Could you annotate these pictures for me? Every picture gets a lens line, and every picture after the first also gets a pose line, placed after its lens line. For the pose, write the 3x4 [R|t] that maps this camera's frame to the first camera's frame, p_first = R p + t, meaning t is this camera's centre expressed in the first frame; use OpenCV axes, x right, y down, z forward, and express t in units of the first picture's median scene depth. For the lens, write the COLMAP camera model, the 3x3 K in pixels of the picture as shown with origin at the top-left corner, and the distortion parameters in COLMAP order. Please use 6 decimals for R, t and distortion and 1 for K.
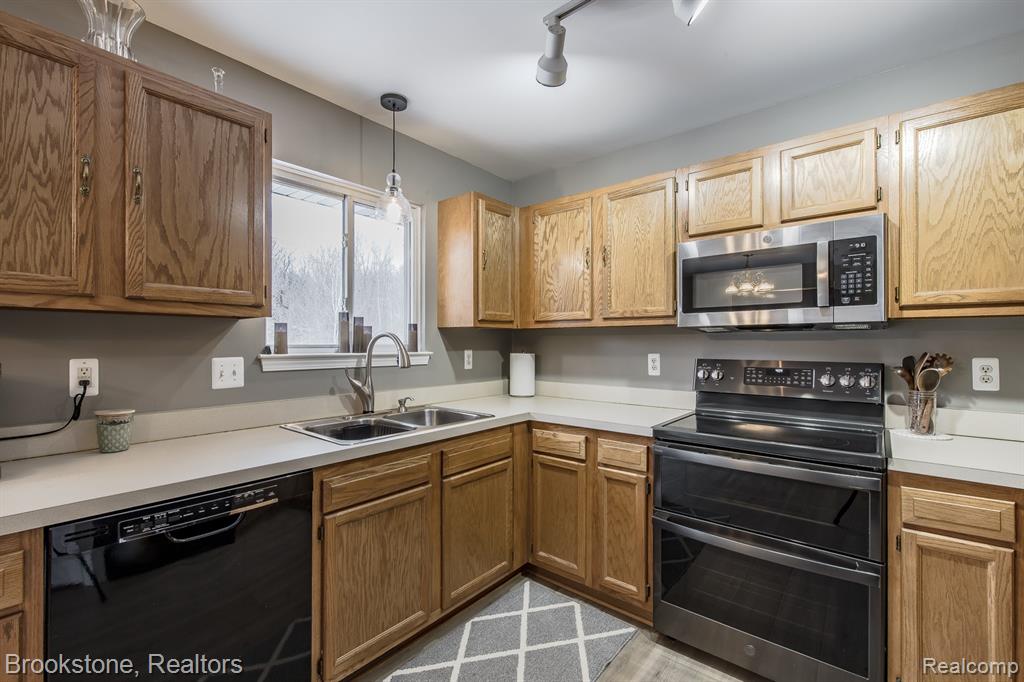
lens RADIAL K [[441.0, 0, 507.0], [0, 441.0, 344.0], [0, 0, 1]] dist [0.000147, -0.000526]
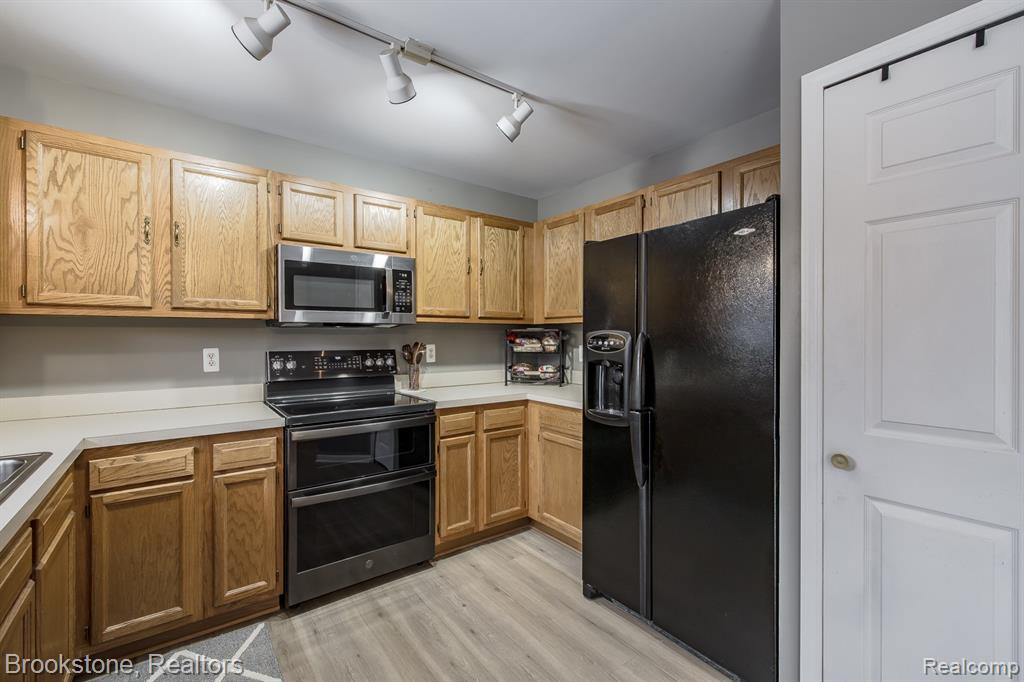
lens RADIAL K [[441.0, 0, 509.4], [0, 441.0, 338.4], [0, 0, 1]] dist [0.000147, -0.000526]
pose [[0.215909, -0.007297, 0.976386, -0.520690], [0.001698, 0.999973, 0.007098, -0.005345], [-0.976412, 0.000126, 0.215915, 0.221872]]
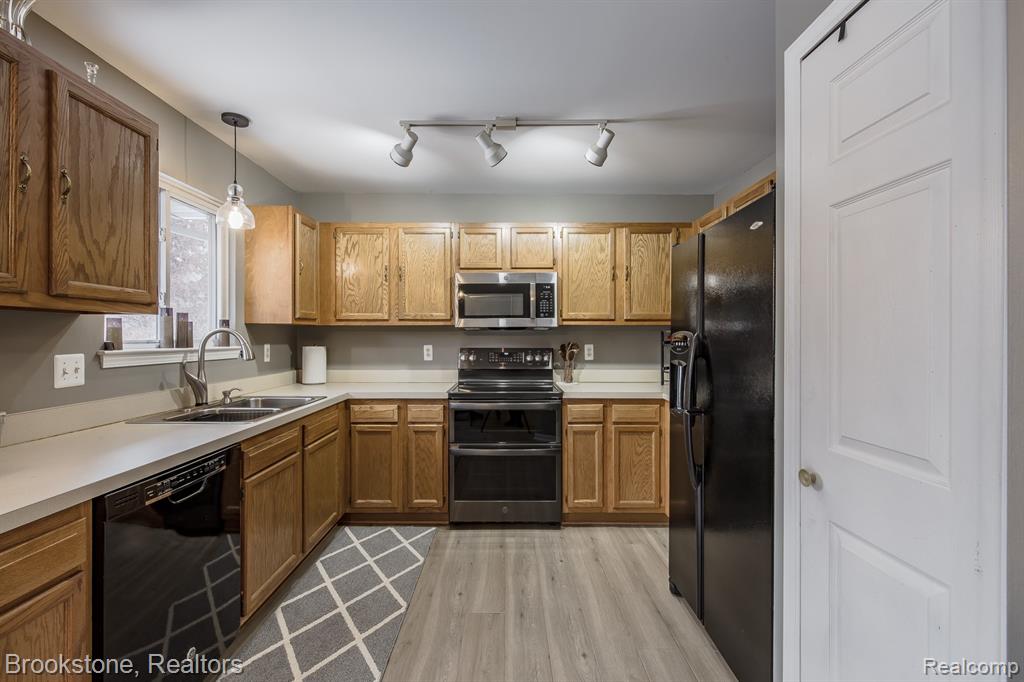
lens RADIAL K [[441.0, 0, 511.9], [0, 441.0, 339.1], [0, 0, 1]] dist [0.000147, -0.000526]
pose [[0.758561, -0.004915, 0.651584, -0.453438], [0.002146, 0.999985, 0.005045, -0.004373], [-0.651599, -0.002428, 0.758560, -0.286843]]
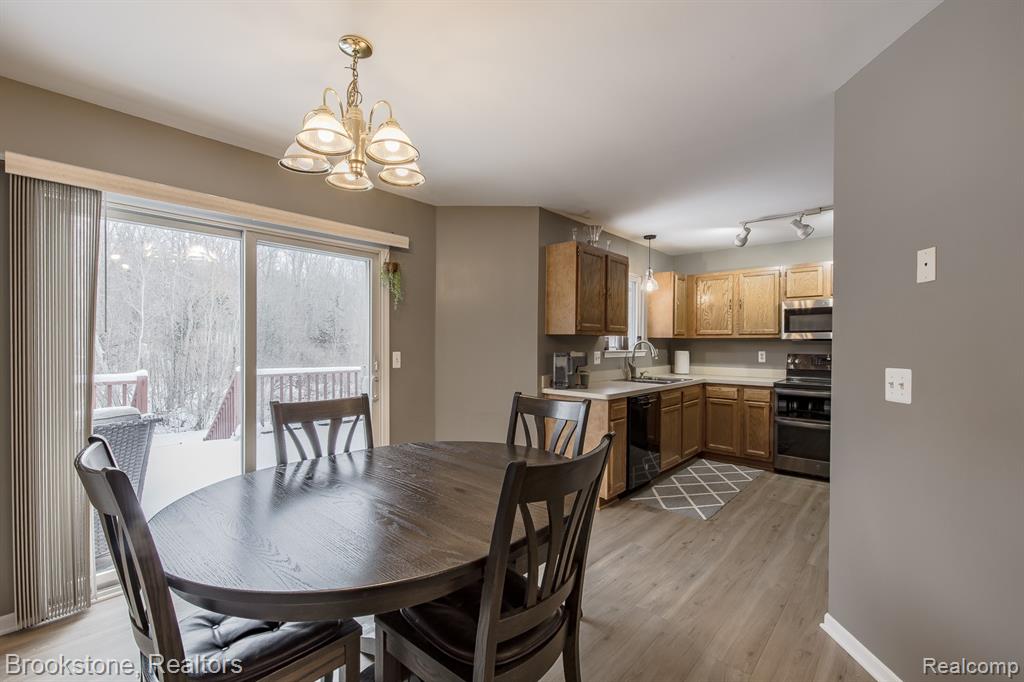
lens RADIAL K [[441.0, 0, 503.2], [0, 441.0, 348.6], [0, 0, 1]] dist [0.000147, -0.000526]
pose [[0.998913, 0.003047, -0.046513, -0.890544], [-0.002602, 0.999950, 0.009641, -0.007622], [0.046540, -0.009510, 0.998871, -1.256562]]
